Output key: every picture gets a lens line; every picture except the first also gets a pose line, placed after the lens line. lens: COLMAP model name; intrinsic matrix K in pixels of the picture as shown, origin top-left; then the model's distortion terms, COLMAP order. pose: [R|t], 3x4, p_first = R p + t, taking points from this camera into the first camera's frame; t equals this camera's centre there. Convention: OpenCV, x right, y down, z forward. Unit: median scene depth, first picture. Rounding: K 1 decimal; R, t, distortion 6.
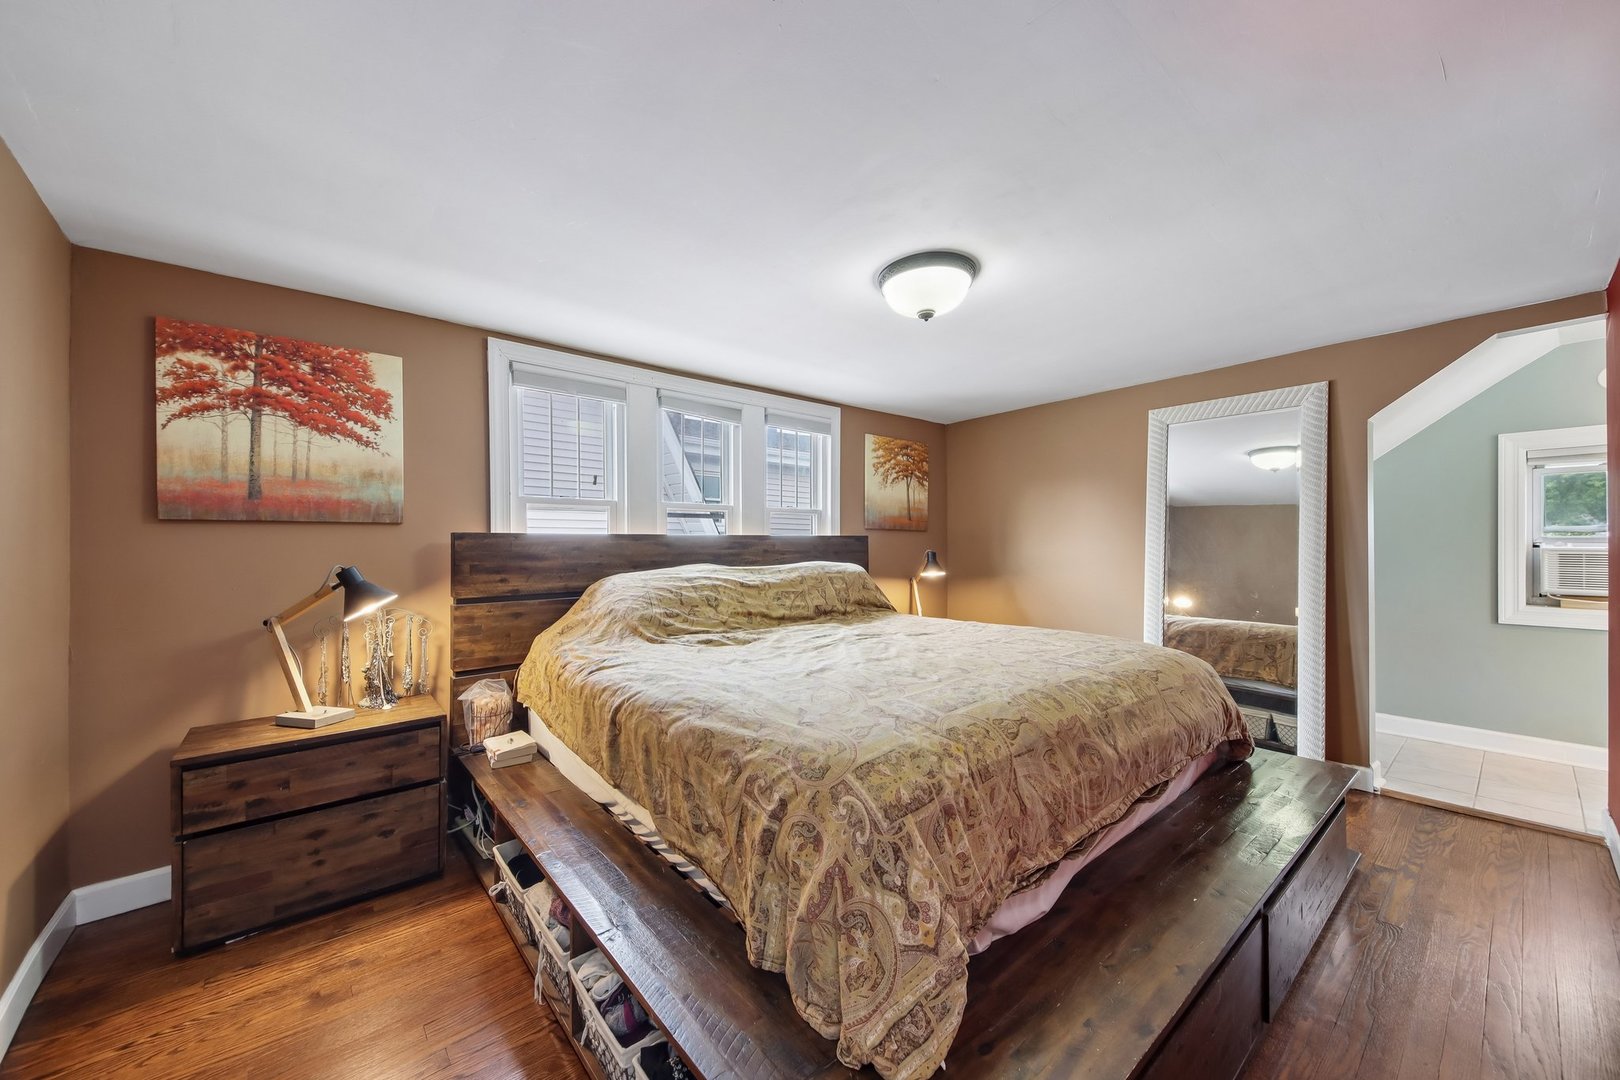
lens RADIAL K [[604.9, 0, 808.3], [0, 604.9, 542.7], [0, 0, 1]] dist [0.027506, -0.001352]
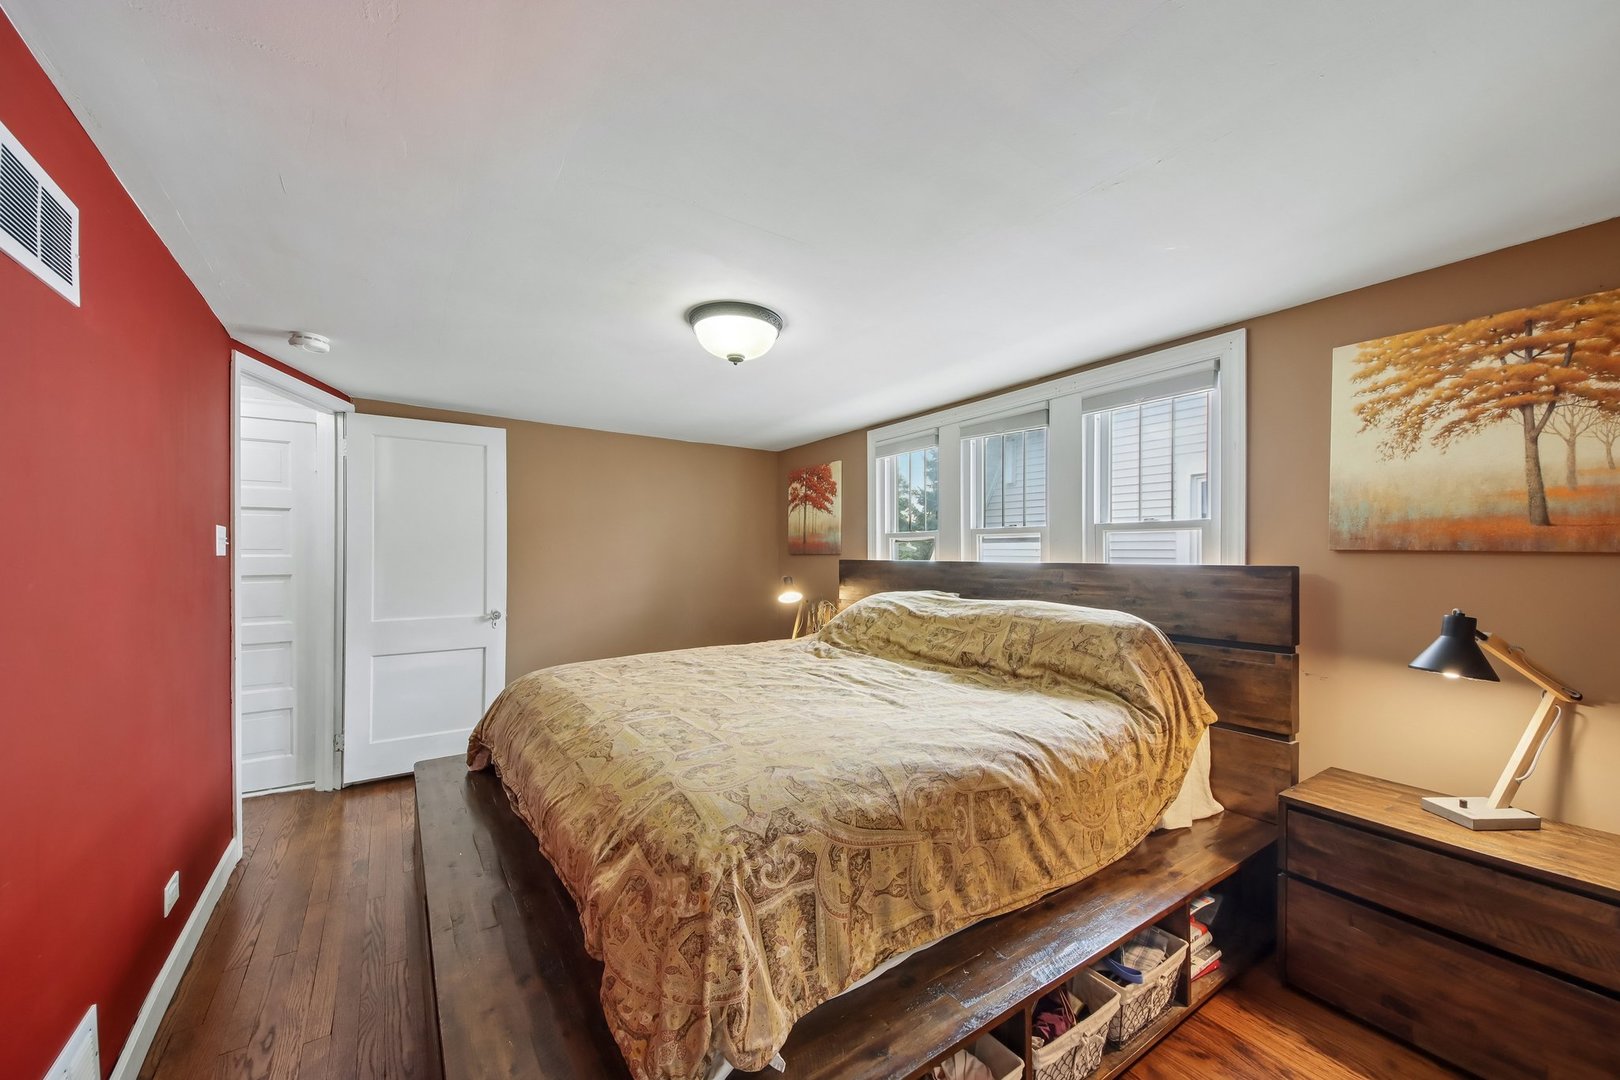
lens RADIAL K [[604.9, 0, 810.7], [0, 604.9, 547.6], [0, 0, 1]] dist [0.027506, -0.001352]
pose [[-0.136016, -0.000683, -0.990706, 1.095572], [0.004375, 0.999990, -0.001290, -0.047658], [0.990697, -0.004510, -0.136011, 1.162722]]
